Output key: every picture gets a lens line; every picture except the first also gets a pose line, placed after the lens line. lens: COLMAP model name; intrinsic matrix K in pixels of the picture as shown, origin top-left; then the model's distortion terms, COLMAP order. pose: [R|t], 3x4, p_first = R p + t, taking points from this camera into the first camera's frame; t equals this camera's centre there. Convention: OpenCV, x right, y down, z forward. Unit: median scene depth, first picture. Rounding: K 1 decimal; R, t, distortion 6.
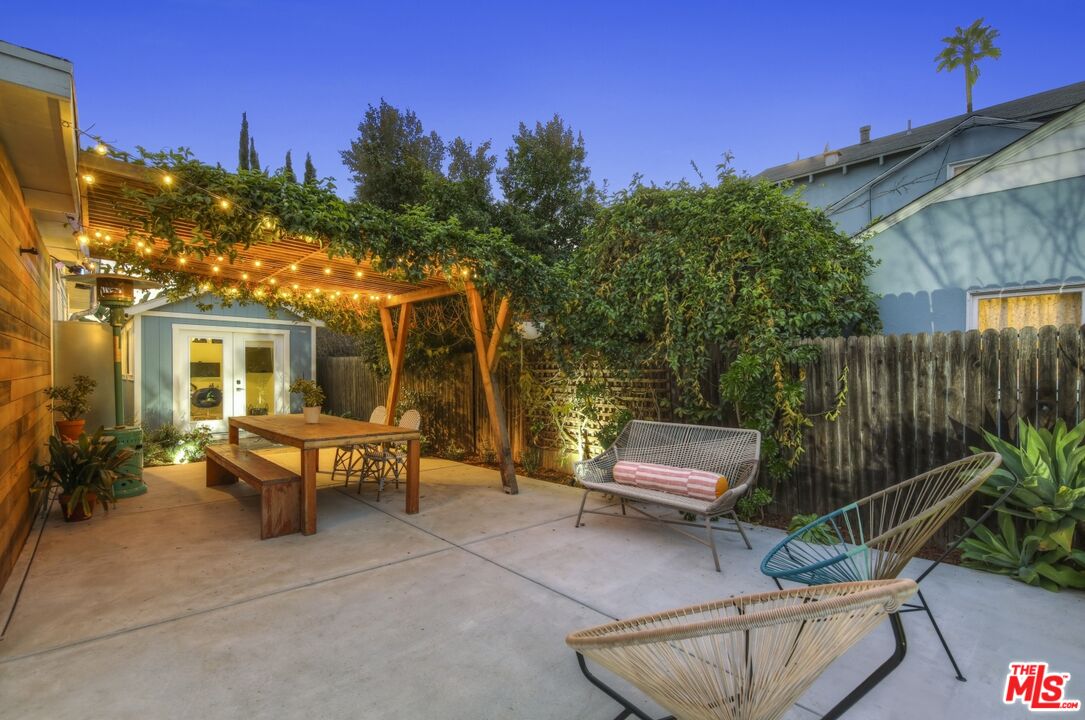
lens RADIAL K [[475.8, 0, 545.0], [0, 475.8, 375.5], [0, 0, 1]] dist [0.039777, -0.020108]
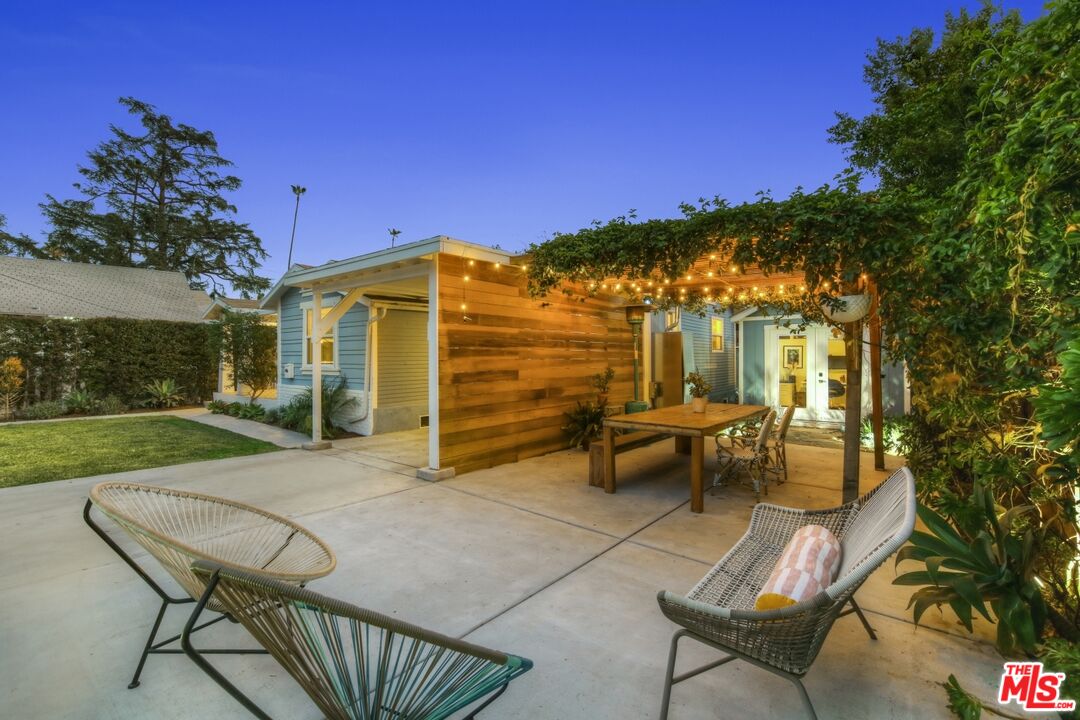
lens RADIAL K [[473.6, 0, 542.5], [0, 473.6, 375.5], [0, 0, 1]] dist [0.039777, -0.020108]
pose [[0.154492, 0.025761, -0.987658, 0.644238], [-0.008006, 0.999660, 0.024822, -0.009024], [0.987962, 0.004072, 0.154645, 0.566560]]
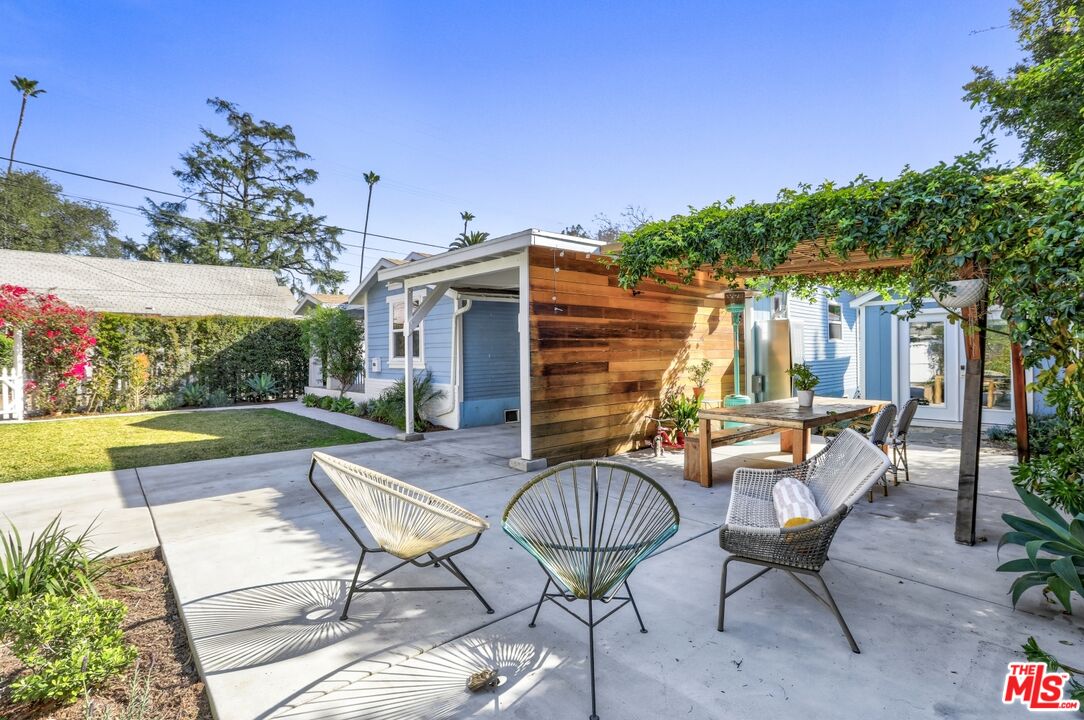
lens RADIAL K [[542.0, 0, 543.6], [0, 542.0, 363.0], [0, 0, 1]] dist [-0.001440, 0.000403]
pose [[-0.001872, 0.009027, -0.999958, 0.801399], [-0.003091, 0.999954, 0.009032, 0.000585], [0.999993, 0.003107, -0.001844, 0.528738]]
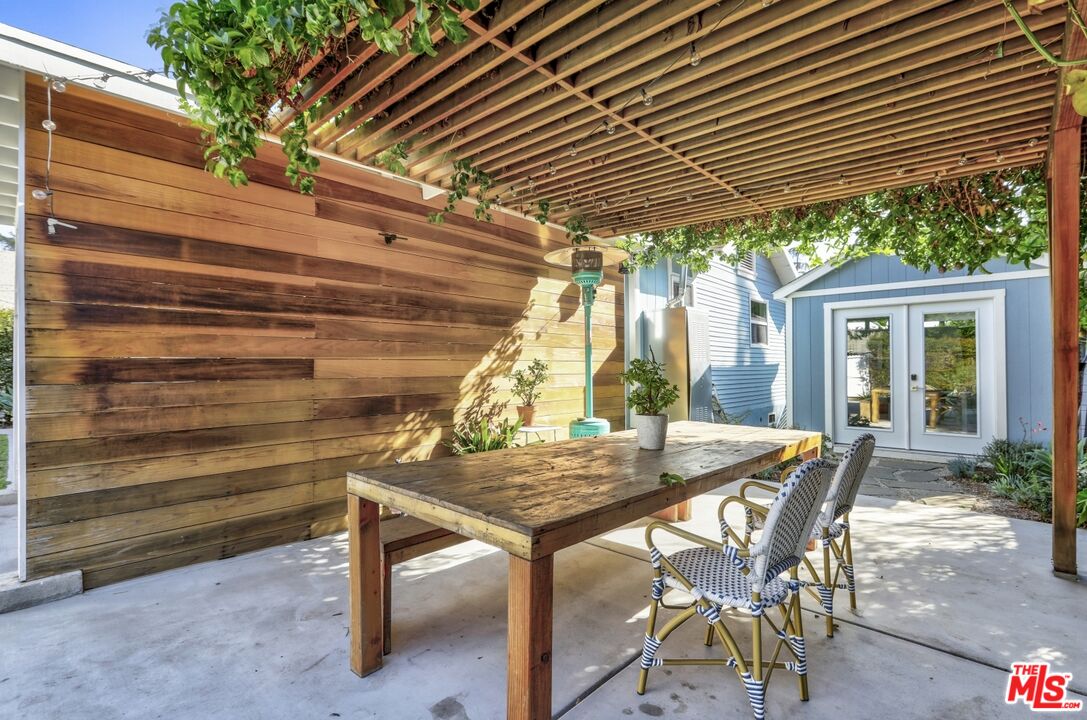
lens RADIAL K [[494.9, 0, 575.3], [0, 494.9, 371.0], [0, 0, 1]] dist [-0.000757, 0.000042]
pose [[0.095527, -0.006571, -0.995405, 0.017681], [-0.006367, 0.999954, -0.007212, 0.031776], [0.995406, 0.007027, 0.095481, 1.040643]]
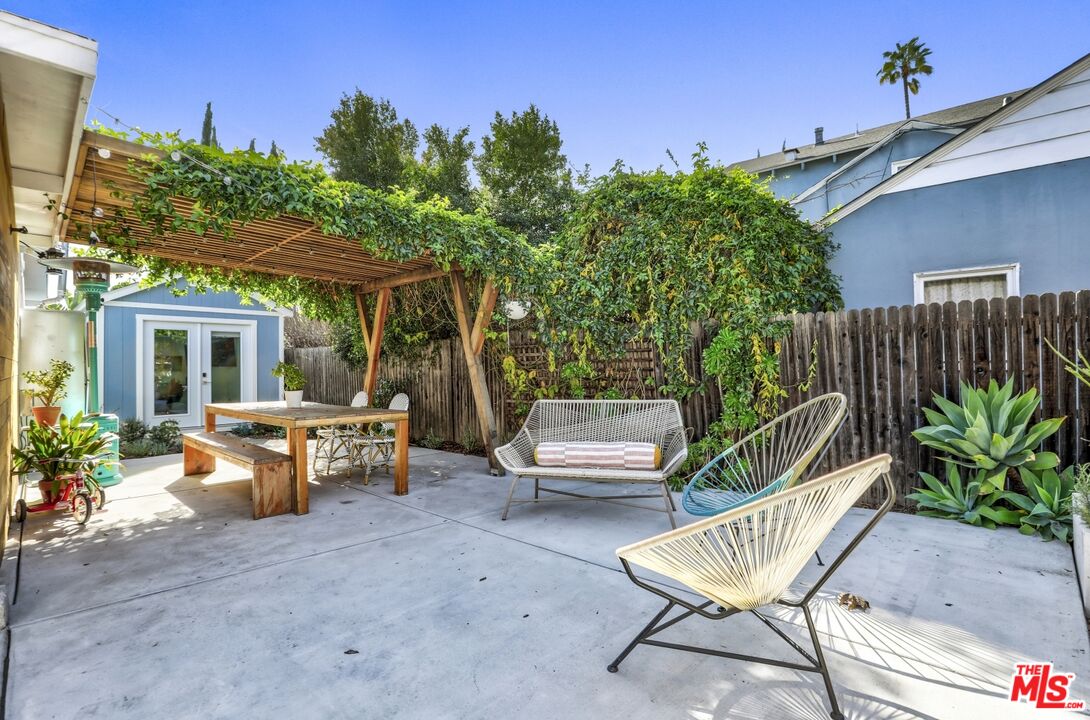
lens RADIAL K [[494.1, 0, 549.9], [0, 494.1, 360.3], [0, 0, 1]] dist [-0.032546, 0.009714]
pose [[0.997246, -0.013040, 0.073008, -0.043719], [0.014649, 0.999660, -0.021550, 0.037876], [-0.072702, 0.022560, 0.997099, -0.043384]]
